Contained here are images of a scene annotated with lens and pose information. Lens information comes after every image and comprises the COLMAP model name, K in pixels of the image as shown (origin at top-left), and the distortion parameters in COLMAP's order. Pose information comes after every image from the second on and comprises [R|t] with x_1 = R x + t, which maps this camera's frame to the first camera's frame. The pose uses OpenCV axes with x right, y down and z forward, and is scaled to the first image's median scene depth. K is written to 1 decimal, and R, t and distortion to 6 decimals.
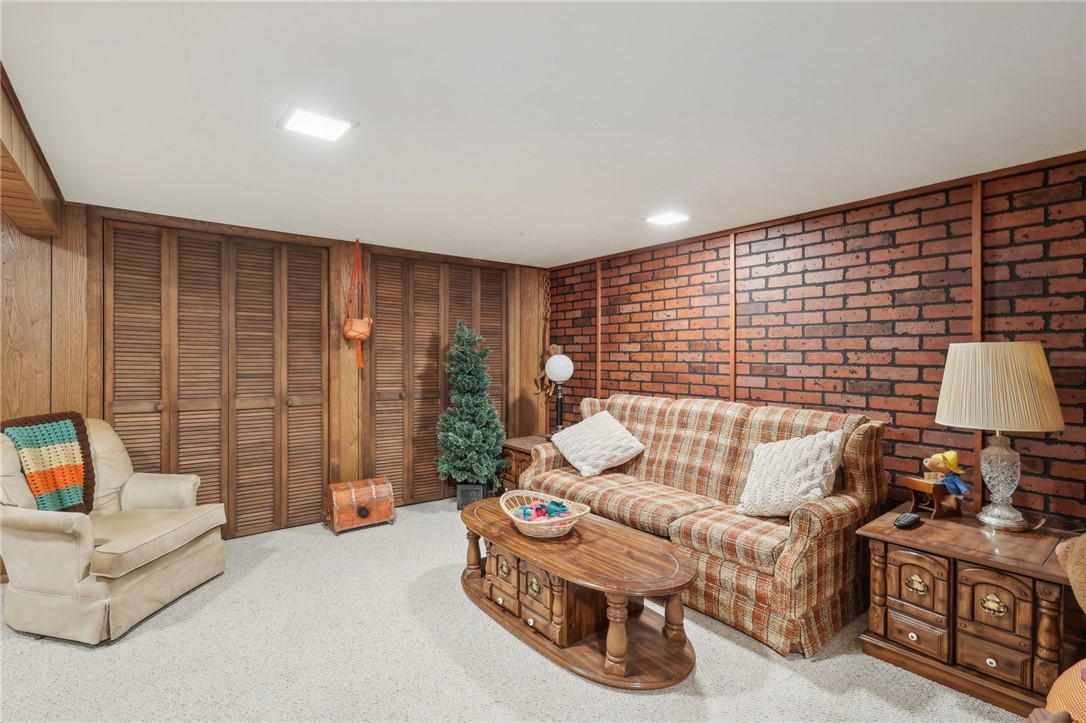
lens RADIAL K [[510.5, 0, 536.6], [0, 510.5, 363.0], [0, 0, 1]] dist [-0.004506, 0.000012]
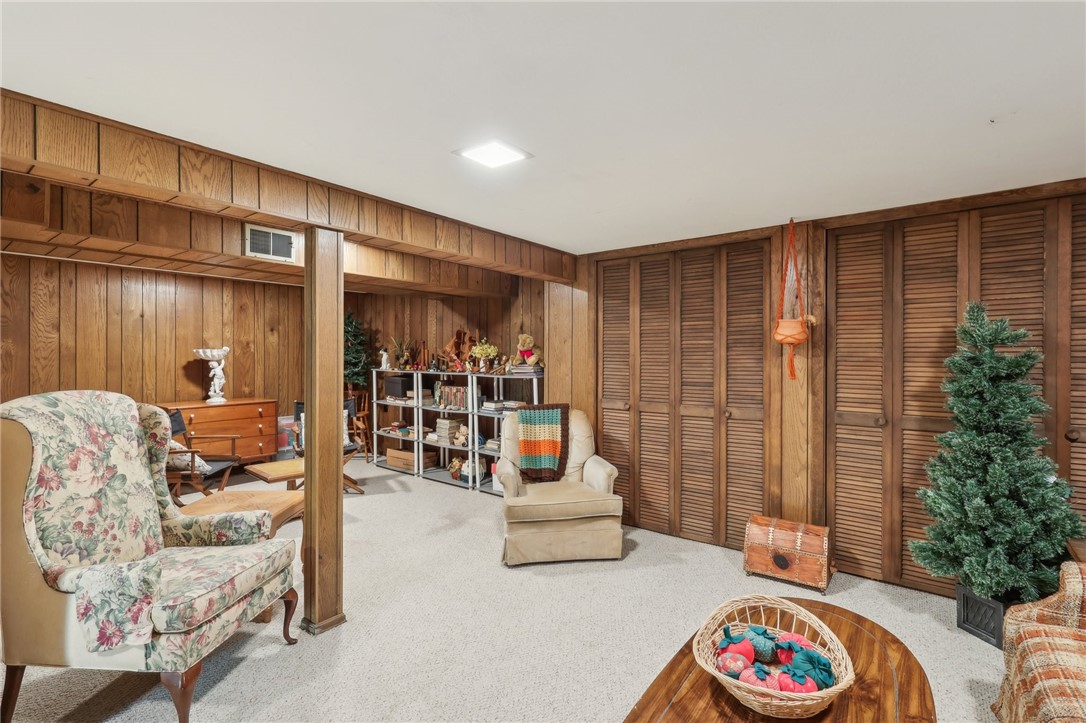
lens RADIAL K [[510.5, 0, 538.4], [0, 510.5, 361.7], [0, 0, 1]] dist [-0.004506, 0.000012]
pose [[0.232272, 0.002631, -0.972647, 0.229039], [-0.008028, 0.999967, 0.000788, -0.011058], [0.972618, 0.007625, 0.232285, 0.293810]]
